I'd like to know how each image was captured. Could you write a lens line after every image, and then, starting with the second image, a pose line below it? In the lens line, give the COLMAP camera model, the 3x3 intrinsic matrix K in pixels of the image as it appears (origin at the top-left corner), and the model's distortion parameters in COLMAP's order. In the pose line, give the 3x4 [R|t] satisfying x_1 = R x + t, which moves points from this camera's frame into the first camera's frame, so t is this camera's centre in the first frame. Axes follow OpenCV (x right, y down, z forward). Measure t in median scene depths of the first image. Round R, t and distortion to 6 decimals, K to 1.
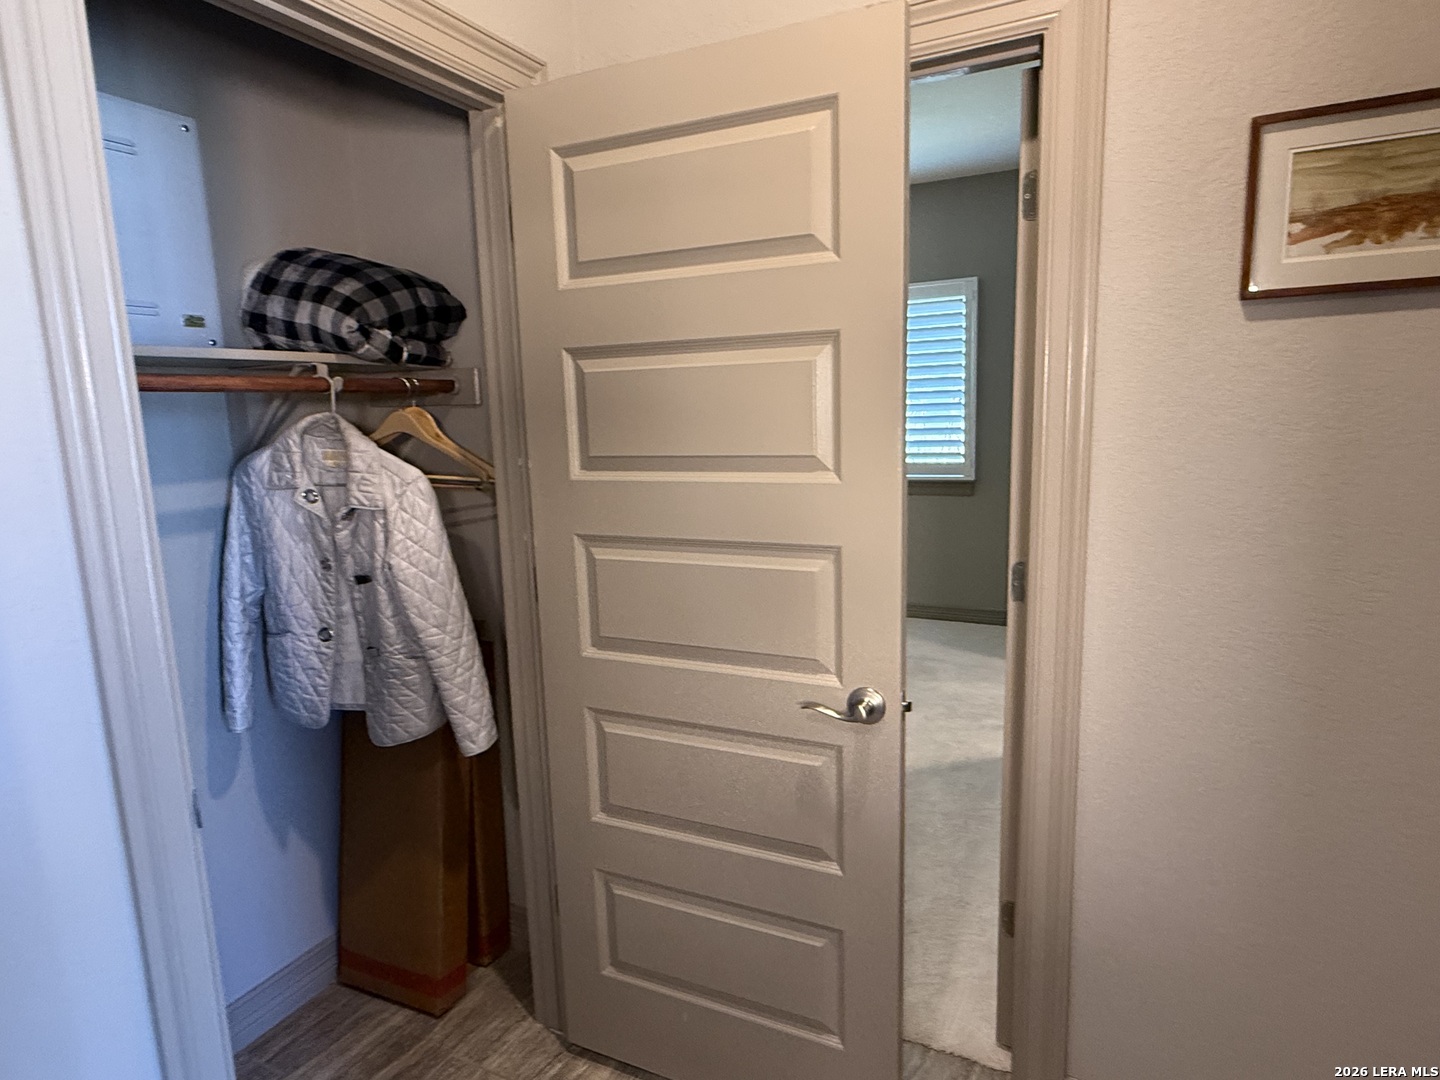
lens RADIAL K [[831.1, 0, 721.2], [0, 831.1, 542.3], [0, 0, 1]] dist [-0.000364, 0.001733]
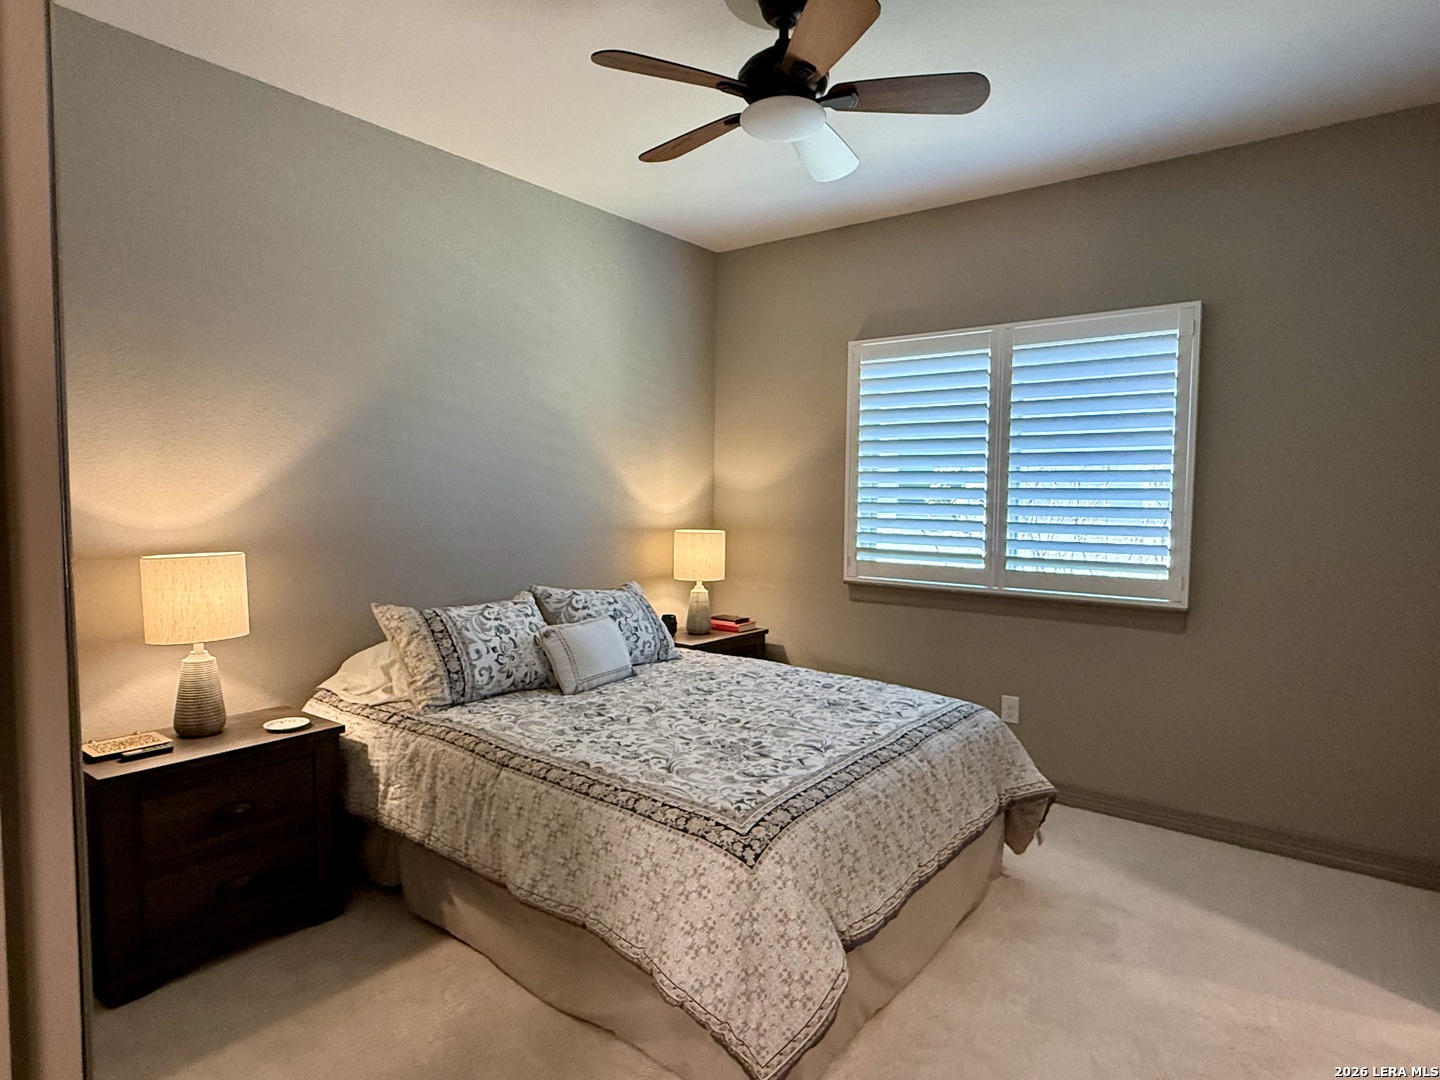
lens RADIAL K [[831.1, 0, 721.2], [0, 831.1, 542.3], [0, 0, 1]] dist [-0.000364, 0.001733]
pose [[0.980361, 0.058783, -0.188248, 0.071143], [-0.078593, 0.991923, -0.099559, -0.034290], [0.180875, 0.112399, 0.977062, 0.308354]]
